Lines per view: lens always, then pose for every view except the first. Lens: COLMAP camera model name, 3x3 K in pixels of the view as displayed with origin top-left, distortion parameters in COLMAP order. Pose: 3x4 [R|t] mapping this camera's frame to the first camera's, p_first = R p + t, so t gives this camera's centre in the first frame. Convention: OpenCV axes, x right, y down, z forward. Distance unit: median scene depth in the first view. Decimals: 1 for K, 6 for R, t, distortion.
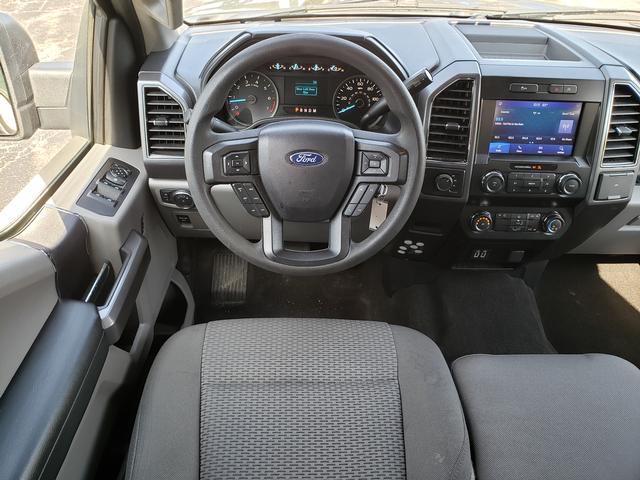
lens RADIAL K [[490.3, 0, 320.0], [0, 490.3, 240.0], [0, 0, 1]] dist [-0.004149, -0.005239]
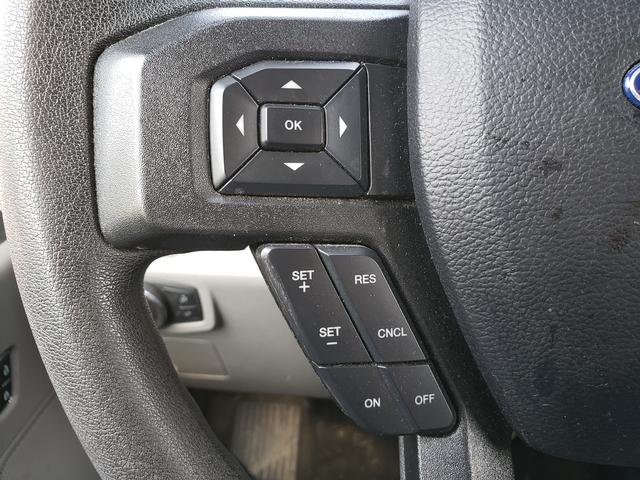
lens RADIAL K [[490.3, 0, 320.0], [0, 490.3, 240.0], [0, 0, 1]] dist [-0.004149, -0.005239]
pose [[0.995539, 0.002369, -0.094317, -0.141776], [-0.020539, 0.981151, -0.192147, -0.084202], [0.092084, 0.193227, 0.976823, 0.834537]]
